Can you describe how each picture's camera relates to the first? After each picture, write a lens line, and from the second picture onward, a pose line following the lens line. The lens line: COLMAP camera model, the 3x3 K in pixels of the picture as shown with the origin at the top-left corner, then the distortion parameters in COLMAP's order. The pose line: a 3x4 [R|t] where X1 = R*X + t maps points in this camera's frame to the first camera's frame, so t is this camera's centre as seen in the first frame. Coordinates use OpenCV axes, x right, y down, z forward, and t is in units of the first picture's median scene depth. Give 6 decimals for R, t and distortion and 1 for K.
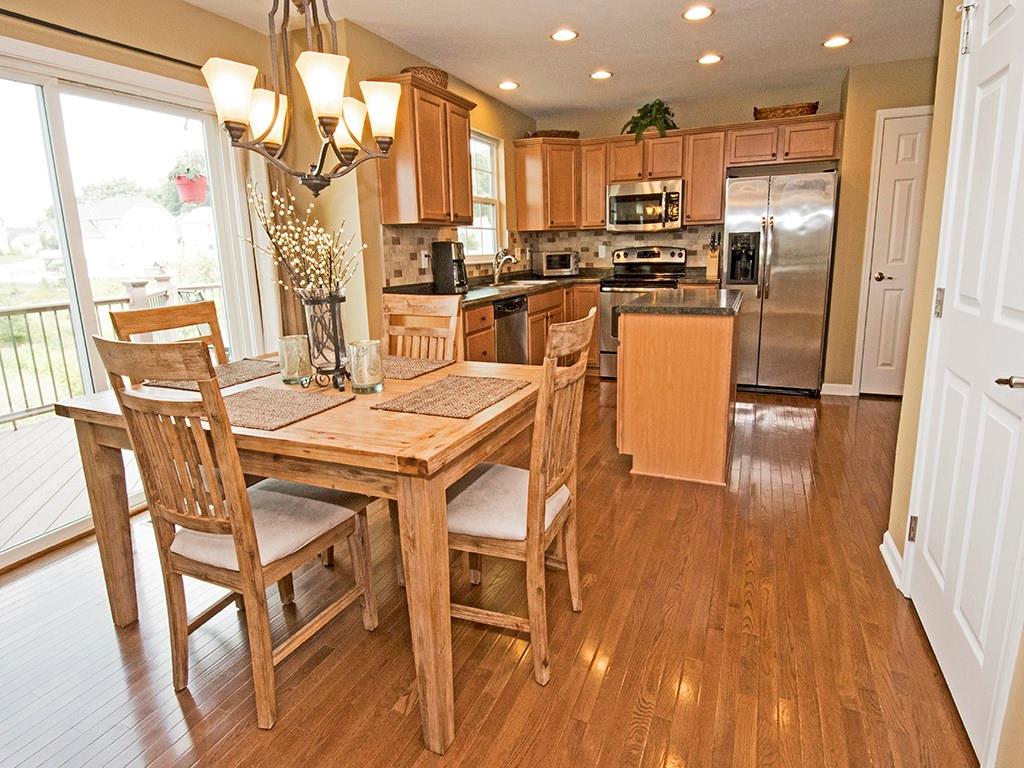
lens RADIAL K [[574.9, 0, 509.1], [0, 574.9, 383.9], [0, 0, 1]] dist [-0.015396, -0.006031]
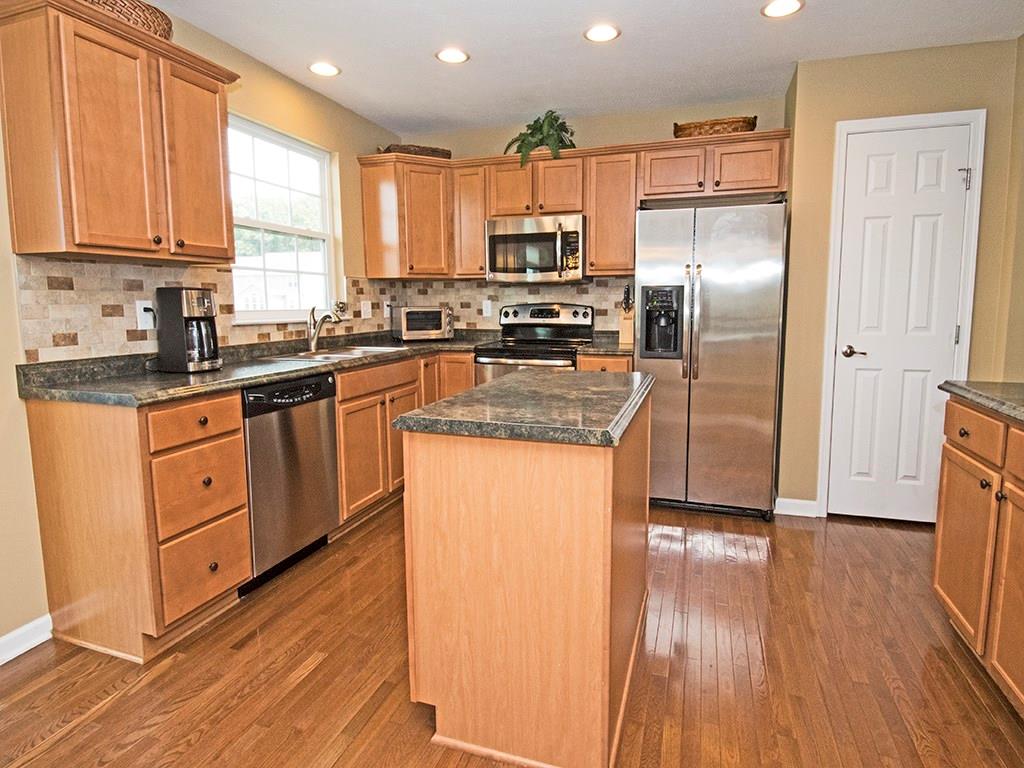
lens RADIAL K [[574.9, 0, 513.1], [0, 574.9, 385.0], [0, 0, 1]] dist [-0.015396, -0.006031]
pose [[0.995680, 0.009156, 0.092403, 0.149436], [-0.000680, 0.995819, -0.091343, -0.071257], [-0.092853, 0.090886, 0.991523, 0.298877]]
